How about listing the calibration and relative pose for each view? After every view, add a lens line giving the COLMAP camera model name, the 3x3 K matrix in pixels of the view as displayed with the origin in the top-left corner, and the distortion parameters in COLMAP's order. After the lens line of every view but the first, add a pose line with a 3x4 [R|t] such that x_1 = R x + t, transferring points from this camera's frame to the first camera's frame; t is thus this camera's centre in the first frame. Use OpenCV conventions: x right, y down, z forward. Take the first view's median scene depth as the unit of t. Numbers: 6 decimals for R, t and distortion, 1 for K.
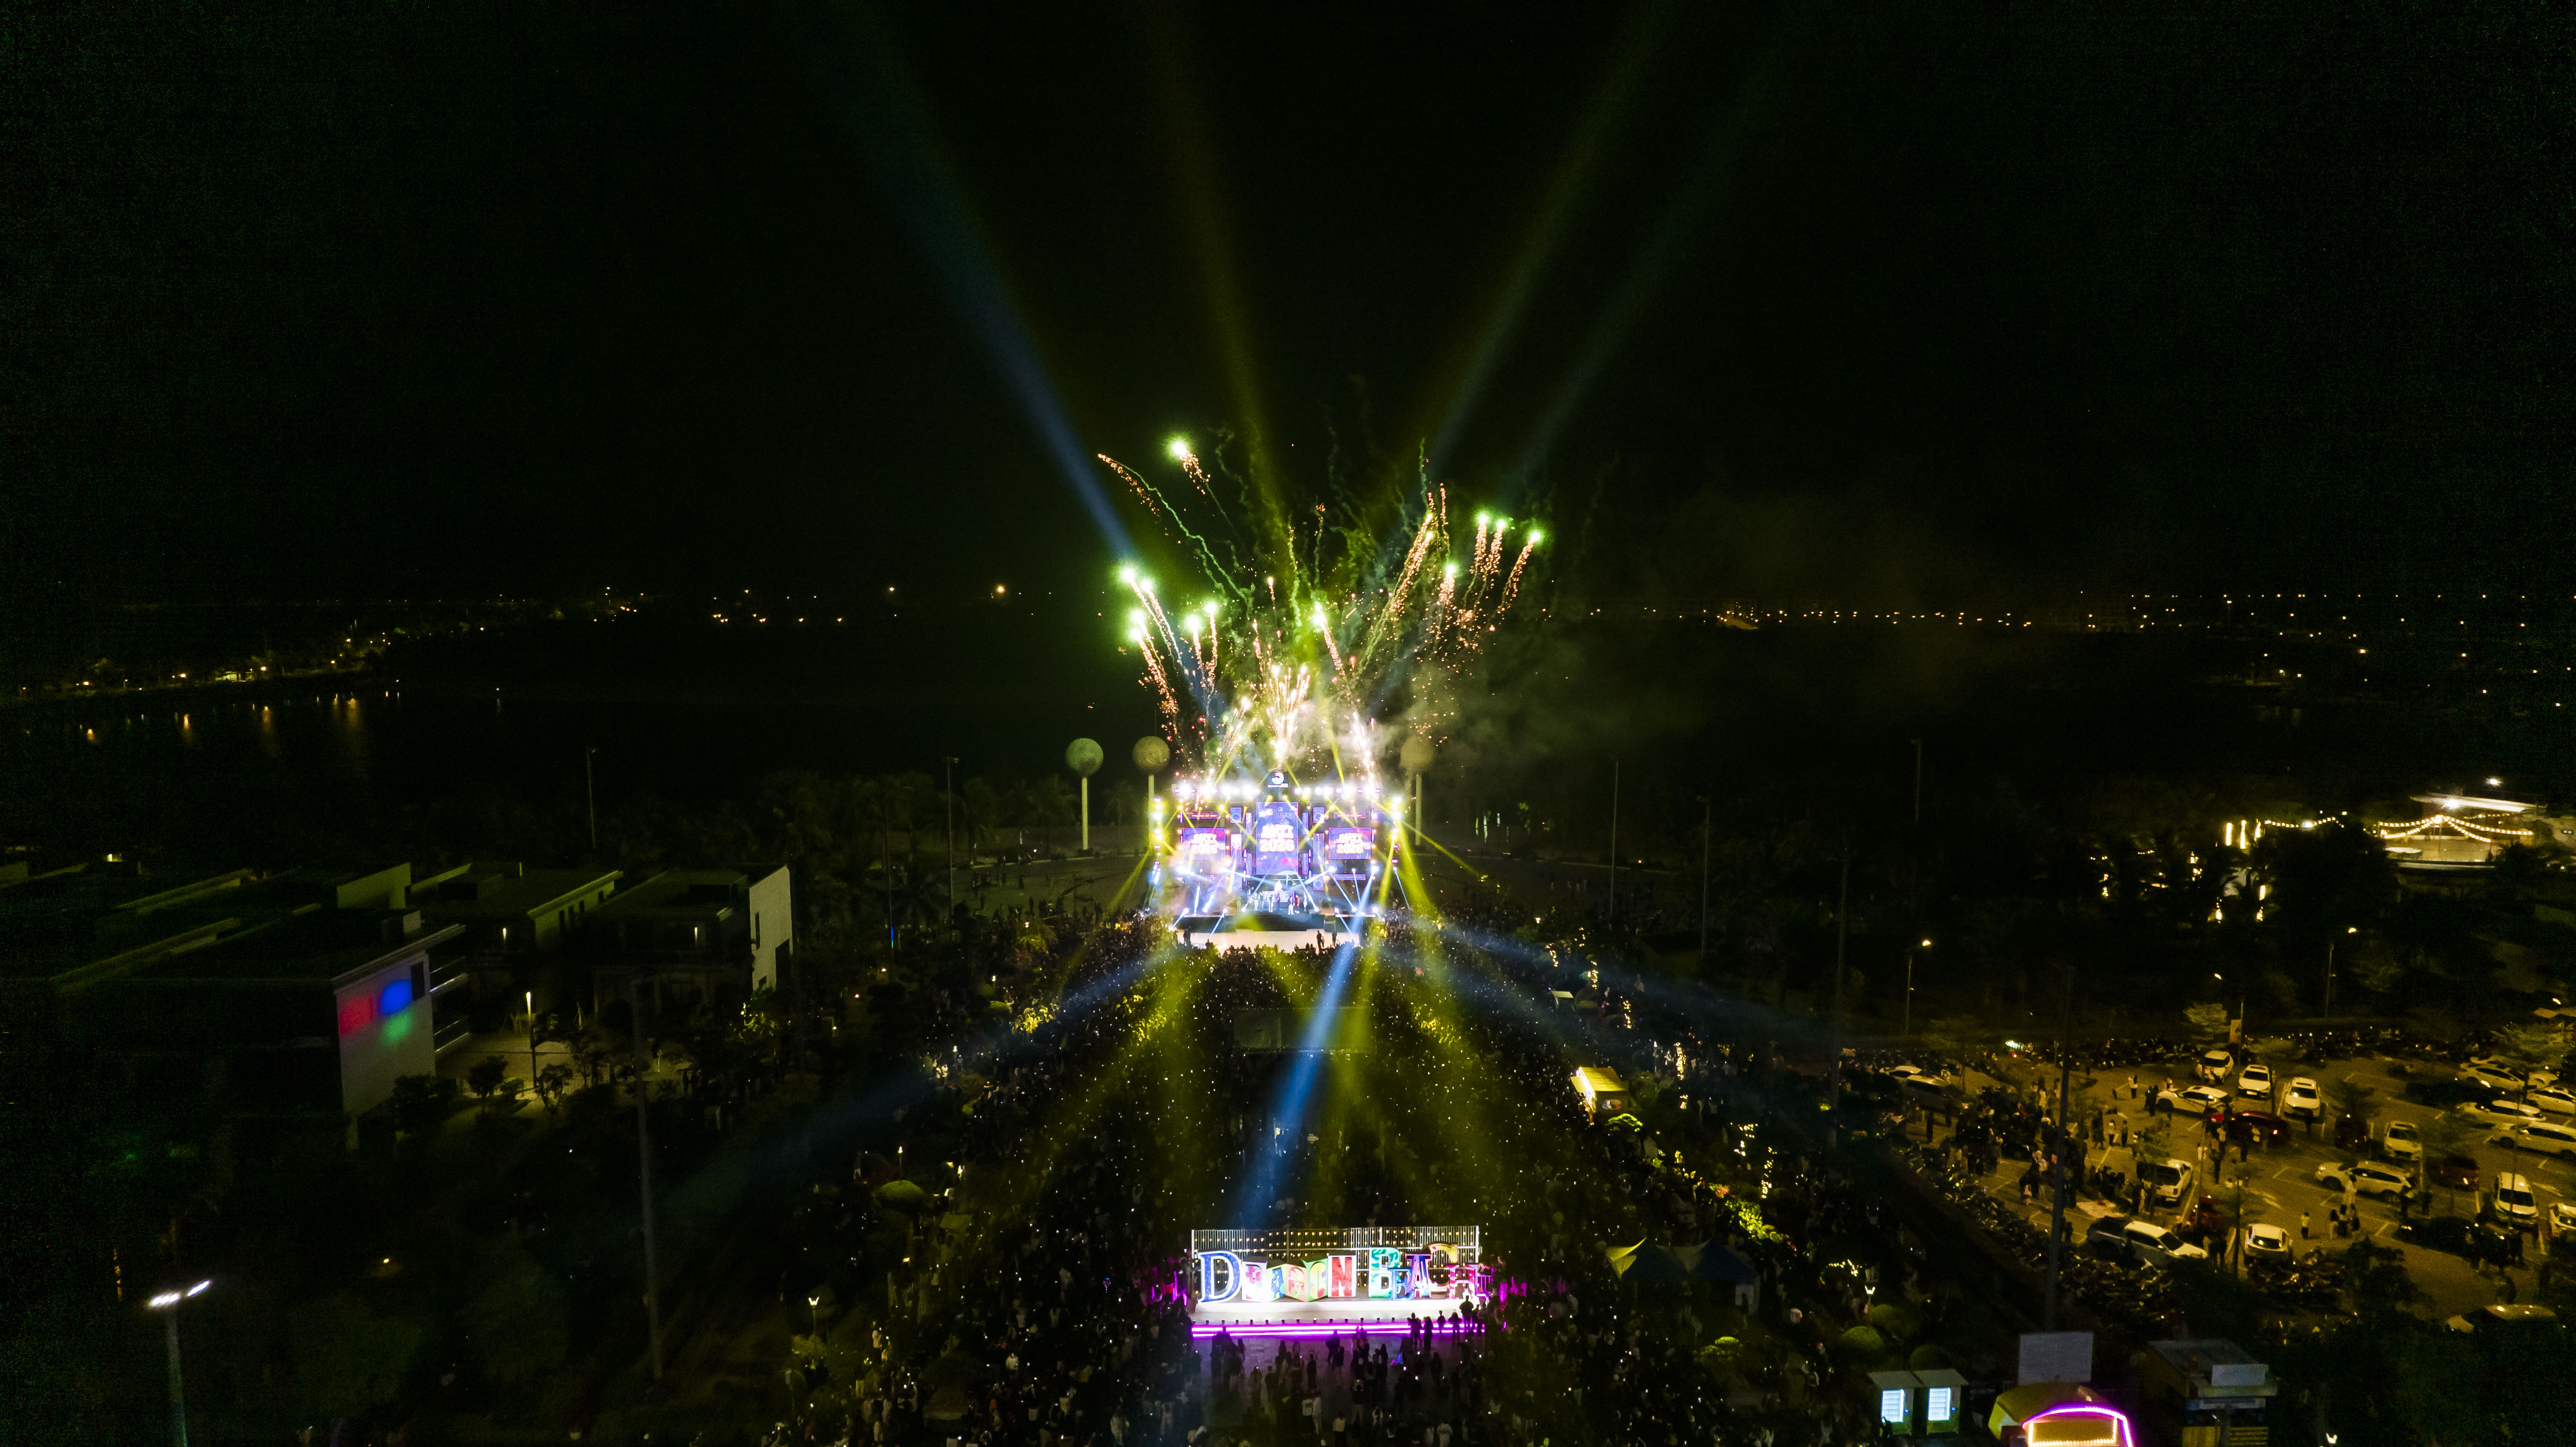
lens RADIAL K [[1651.5, 0, 1292.0], [0, 1651.5, 743.8], [0, 0, 1]] dist [-0.092486, 0.081776]
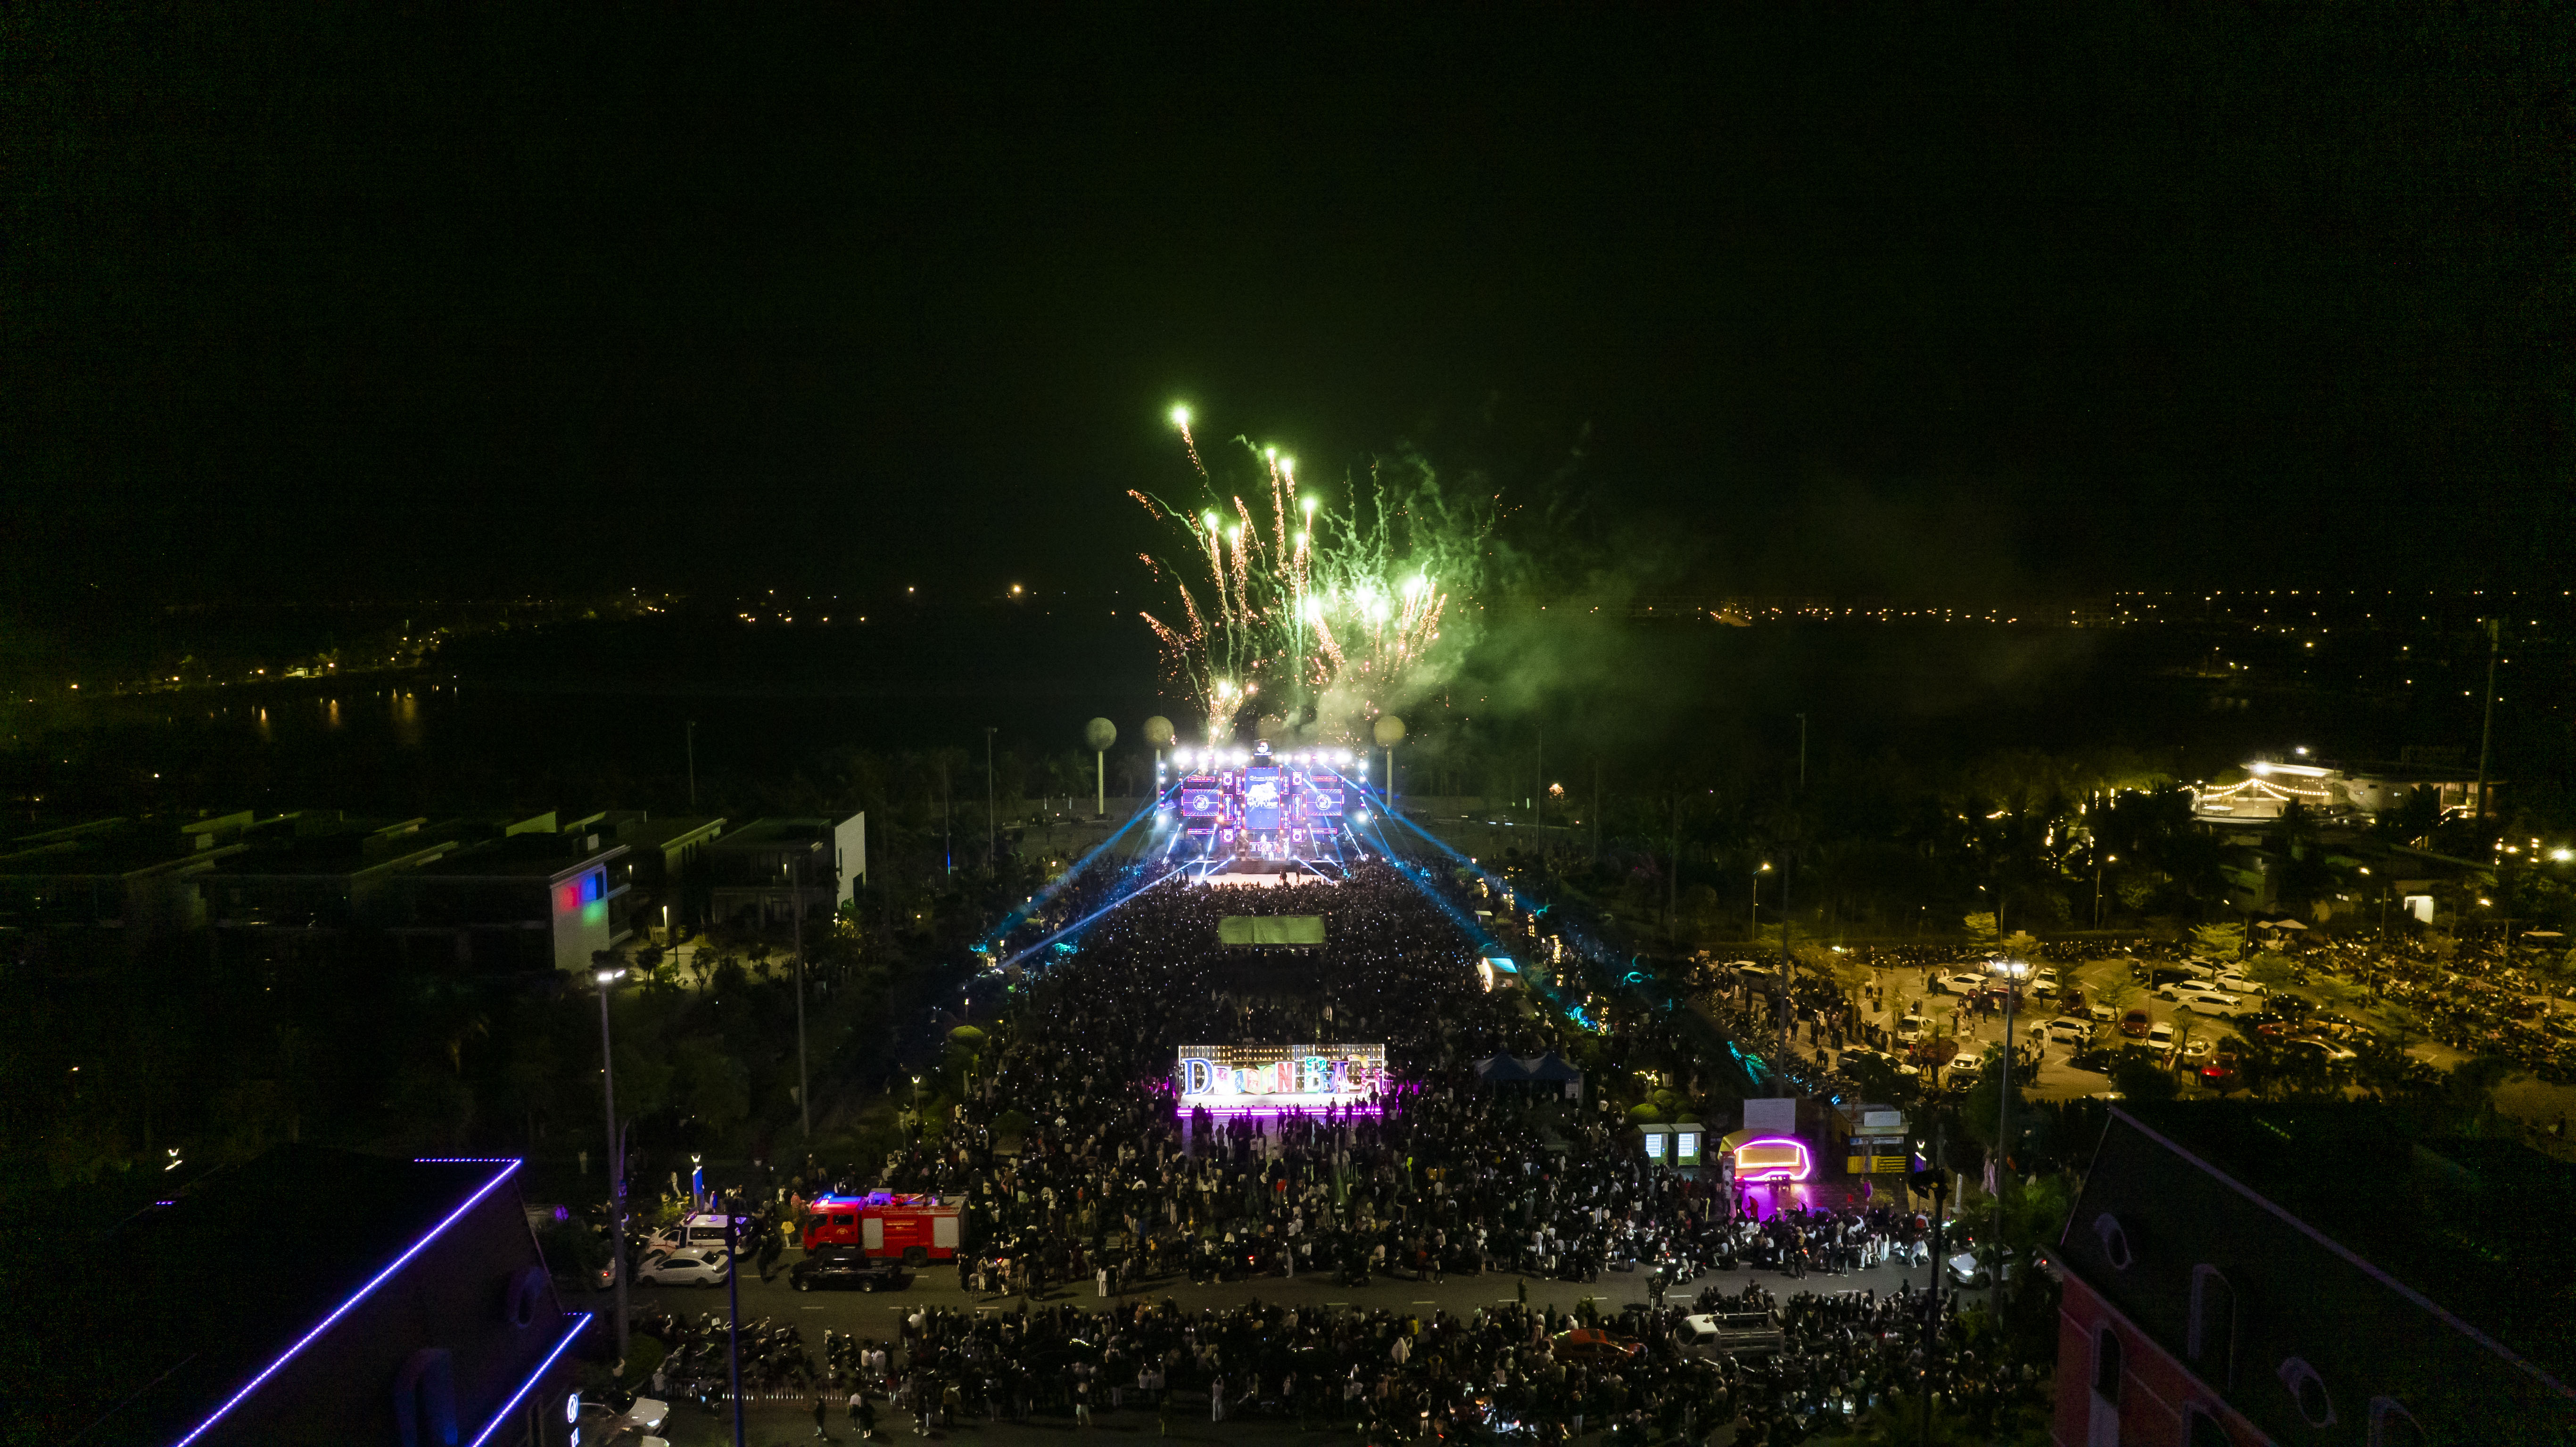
lens RADIAL K [[1651.5, 0, 1292.0], [0, 1651.5, 743.8], [0, 0, 1]] dist [-0.092486, 0.081776]
pose [[0.999961, -0.001454, -0.008713, 0.036997], [0.001459, 0.999999, 0.000528, 0.028799], [0.008713, -0.000540, 0.999962, -0.310348]]
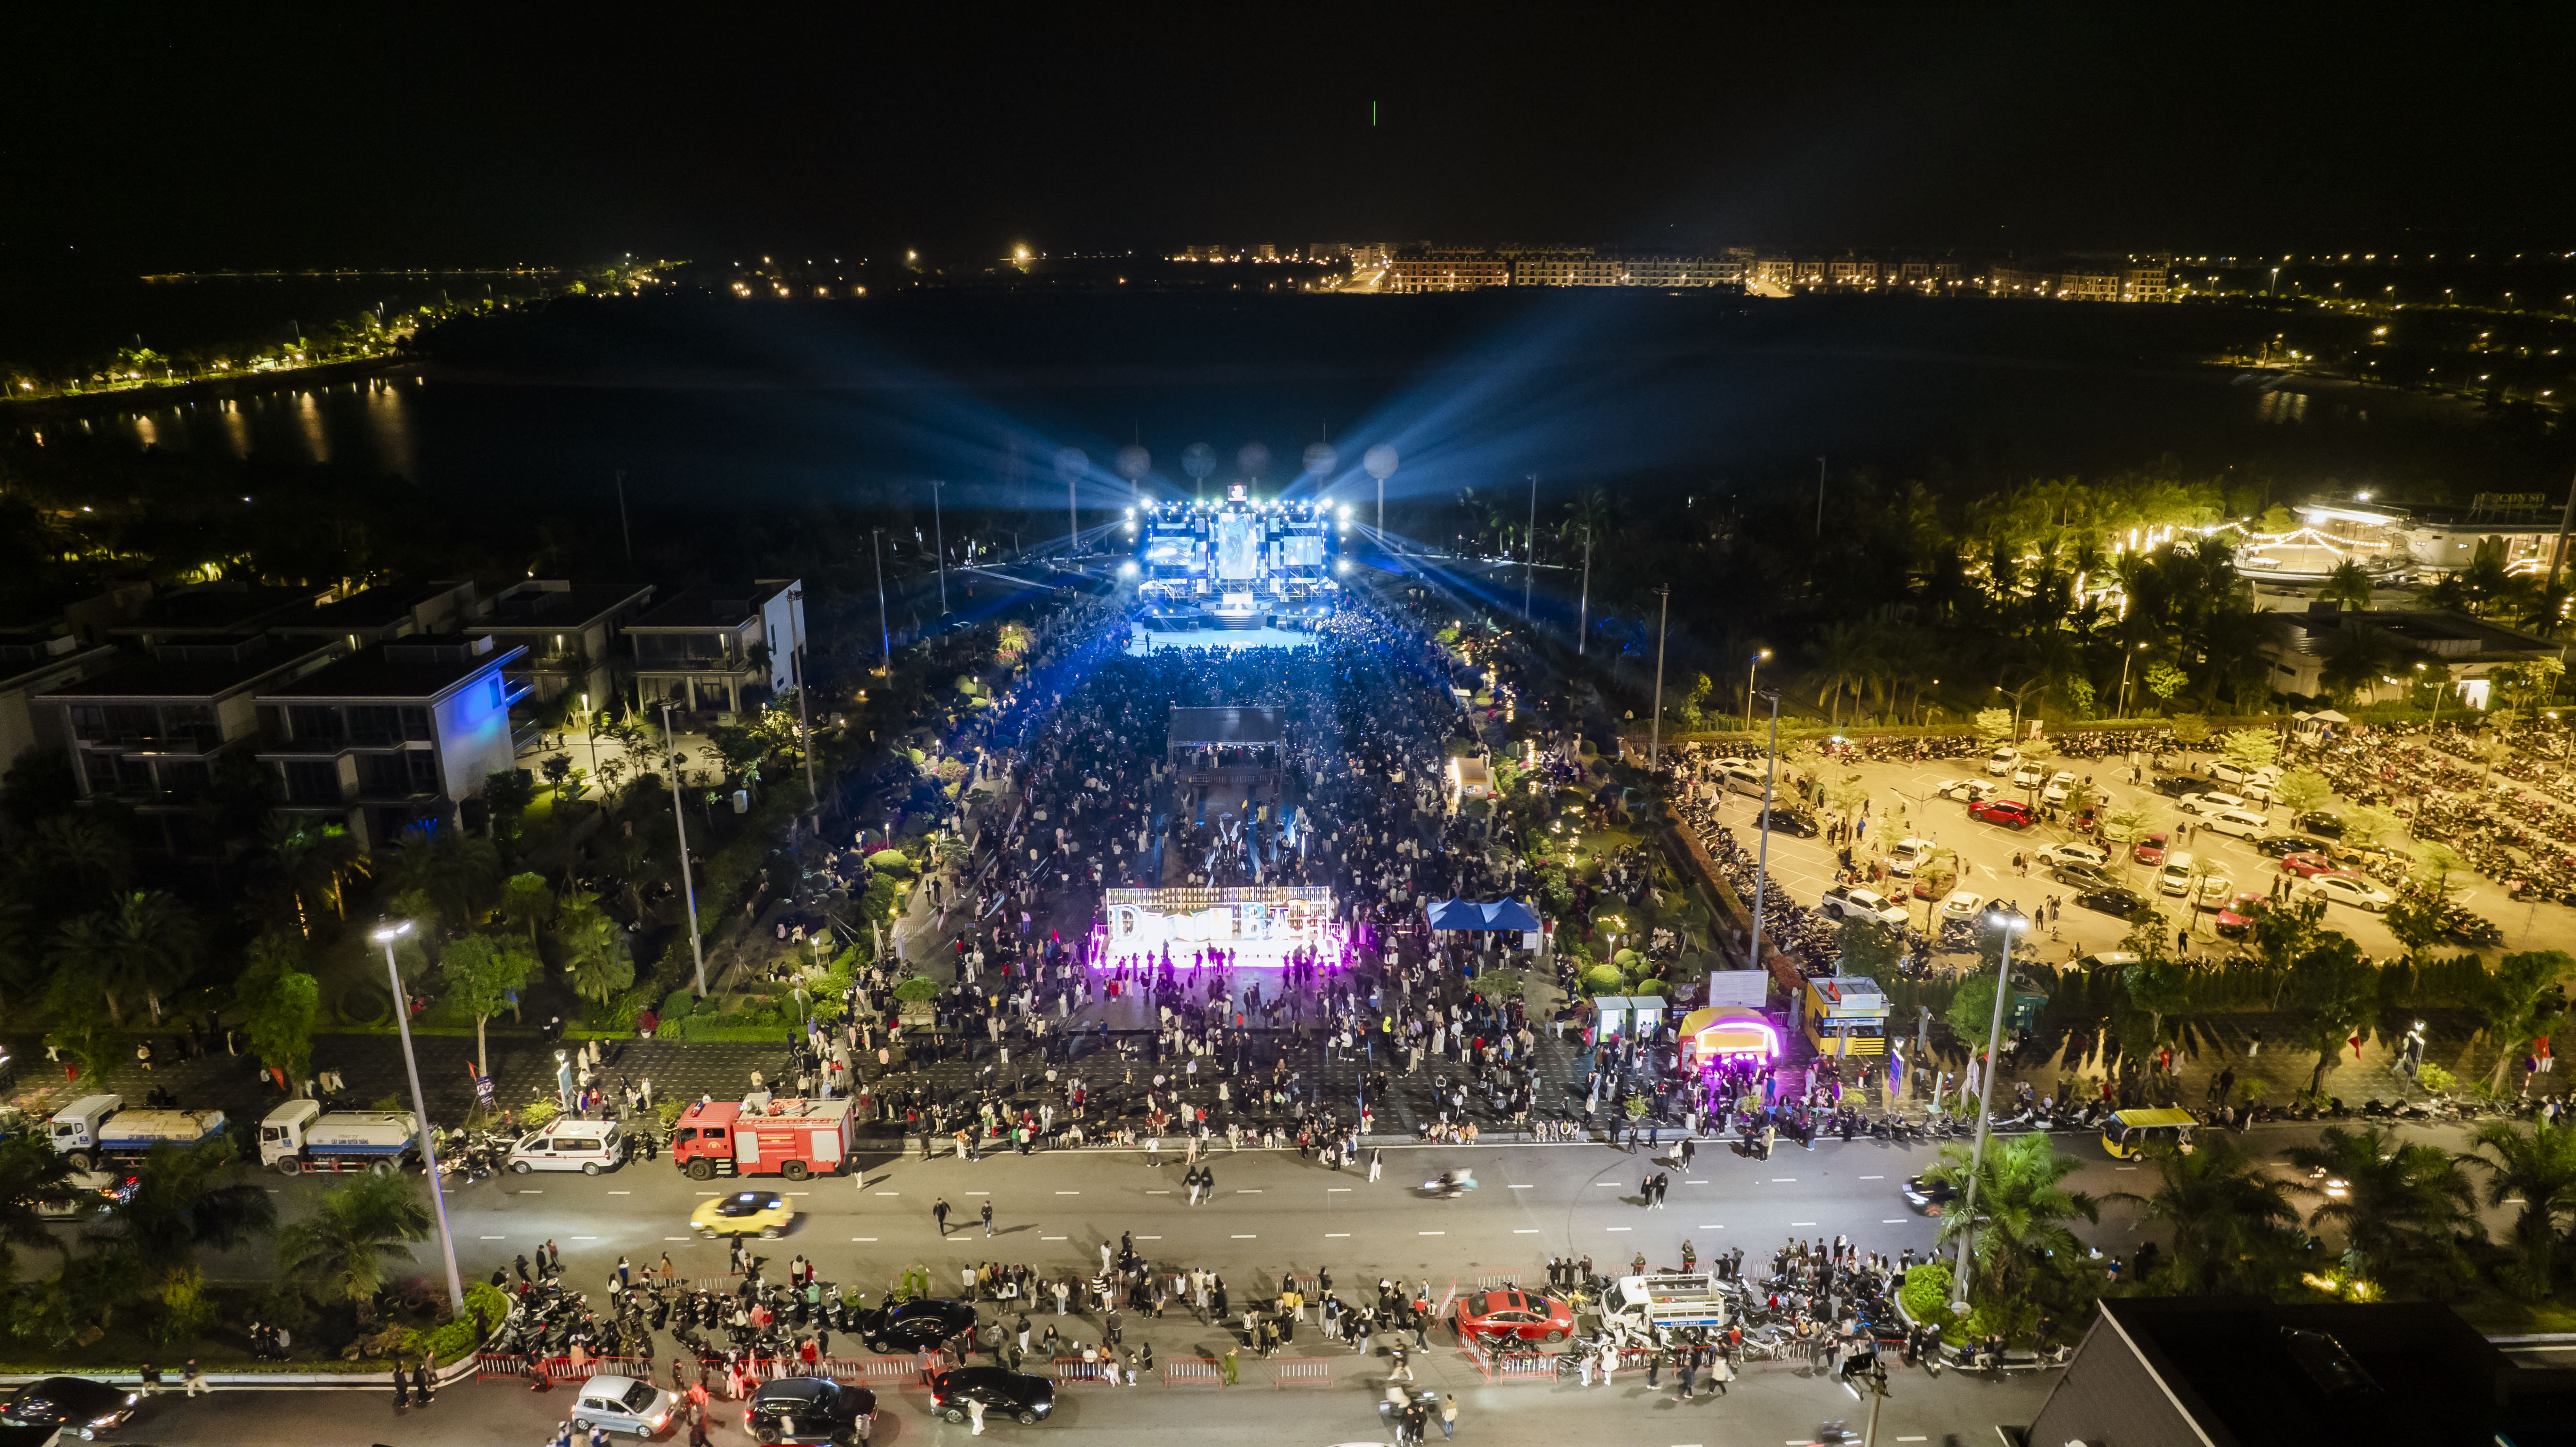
lens RADIAL K [[1651.5, 0, 1292.0], [0, 1651.5, 743.8], [0, 0, 1]] dist [-0.092486, 0.081776]
pose [[0.999726, 0.002454, -0.023261, 0.088600], [0.002332, 0.979072, 0.203501, -0.061322], [0.023273, -0.203500, 0.978798, -0.189957]]
